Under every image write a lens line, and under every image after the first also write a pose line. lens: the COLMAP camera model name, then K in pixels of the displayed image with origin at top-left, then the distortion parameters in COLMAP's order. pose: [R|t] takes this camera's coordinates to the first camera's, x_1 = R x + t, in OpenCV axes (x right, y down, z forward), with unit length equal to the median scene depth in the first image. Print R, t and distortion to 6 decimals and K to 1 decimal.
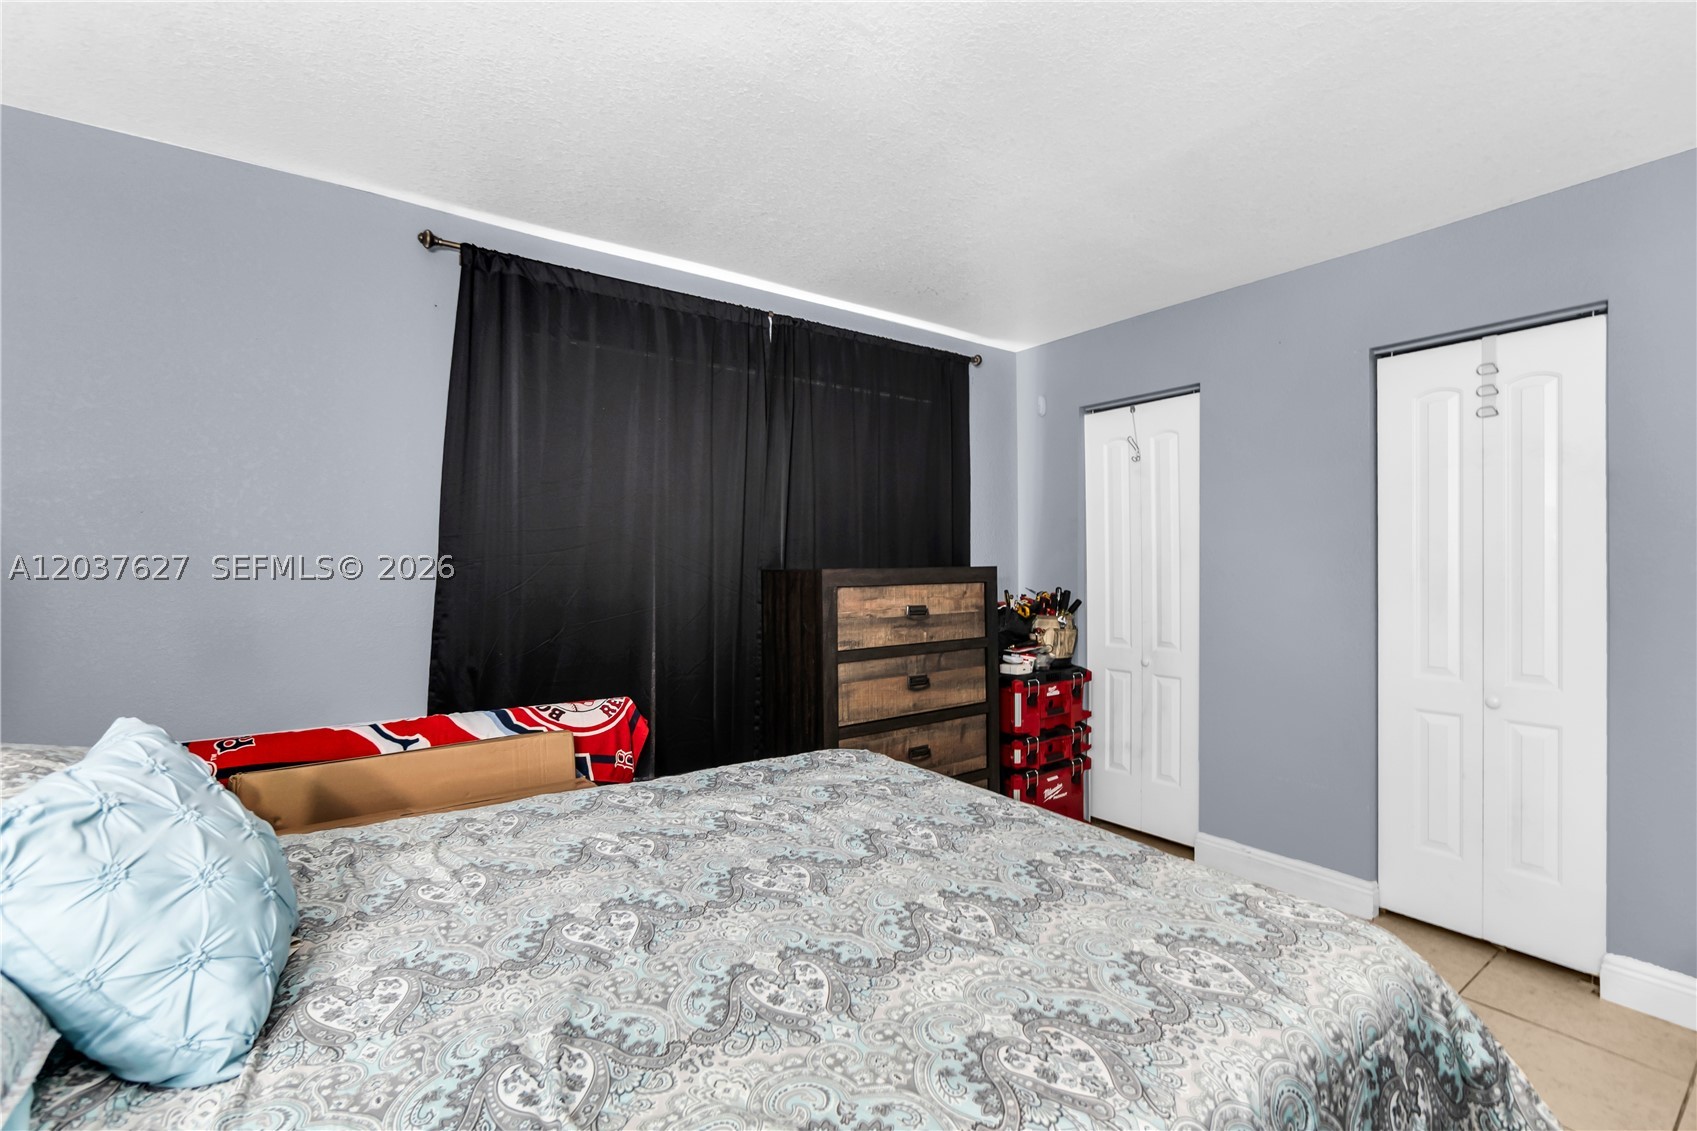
lens RADIAL K [[739.4, 0, 850.3], [0, 739.4, 568.1], [0, 0, 1]] dist [-0.005797, 0.001830]
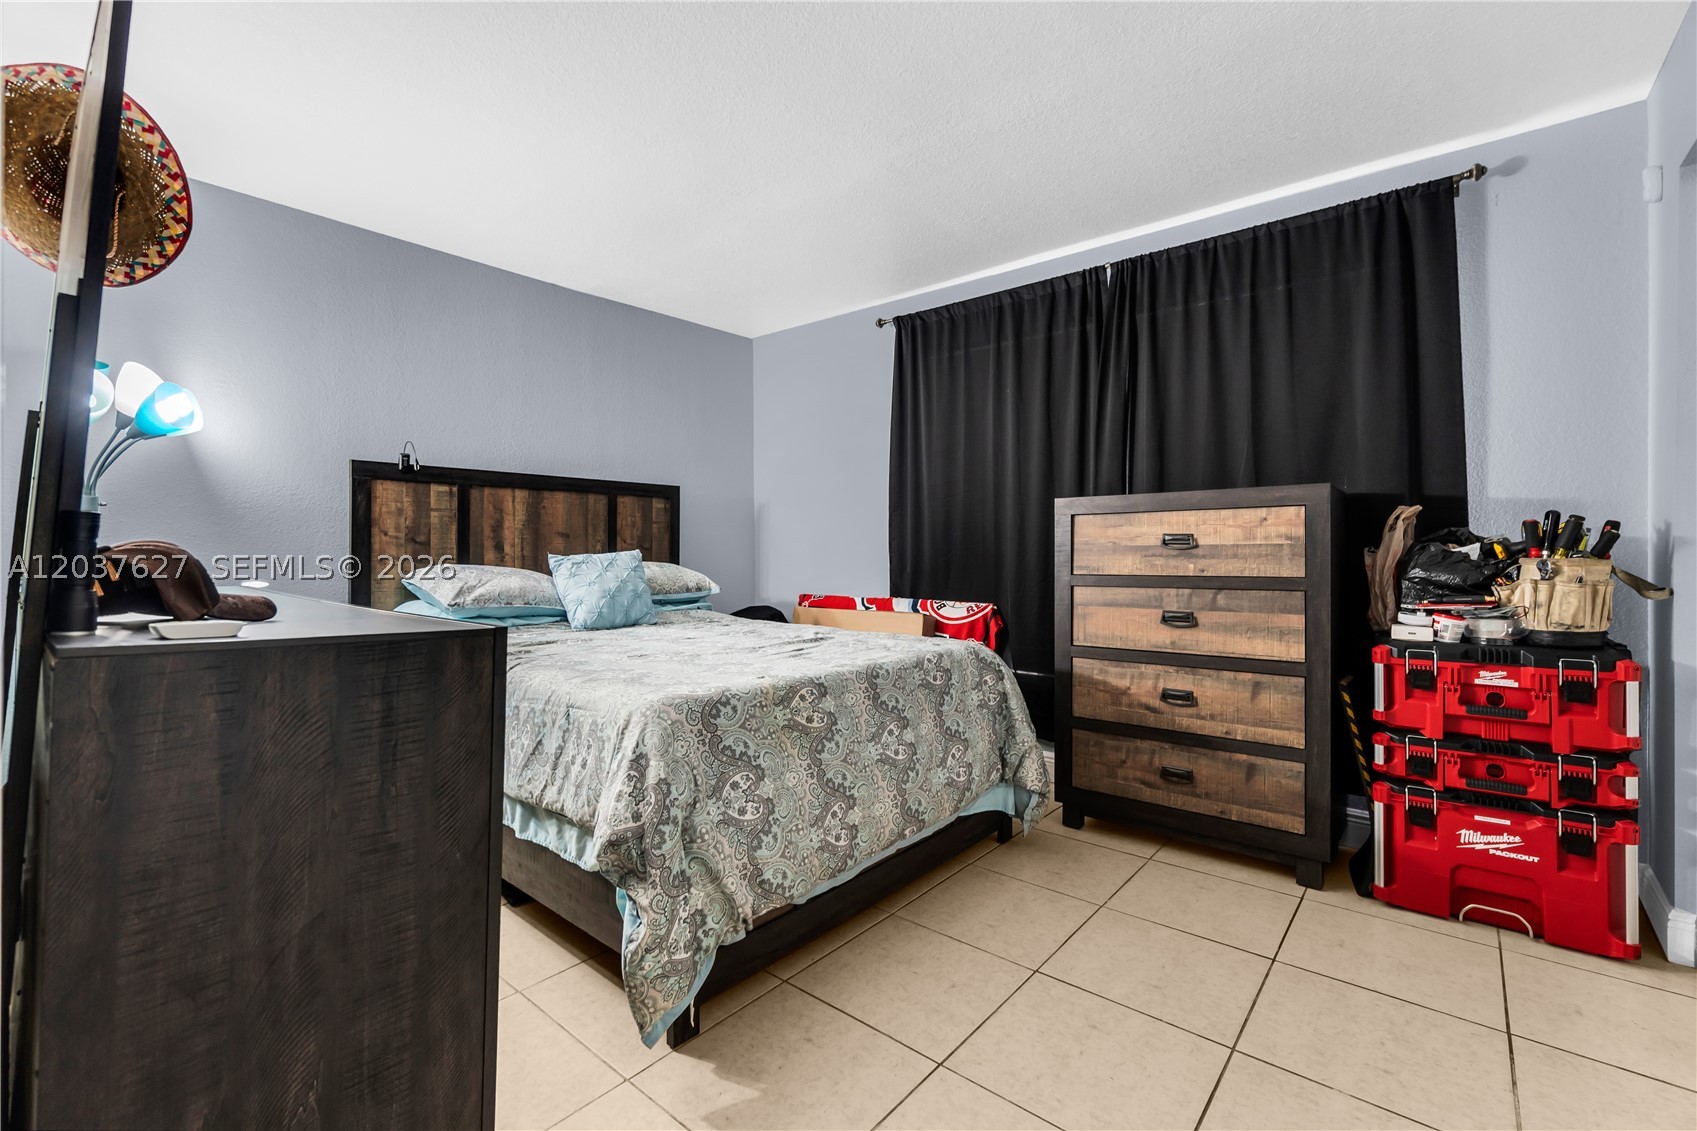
lens RADIAL K [[739.4, 0, 845.5], [0, 739.4, 555.4], [0, 0, 1]] dist [-0.005797, 0.001830]
pose [[0.251289, 0.007341, -0.967884, 0.867913], [-0.006278, 0.999963, 0.005954, 0.074313], [0.967892, 0.004580, 0.251326, 0.378440]]
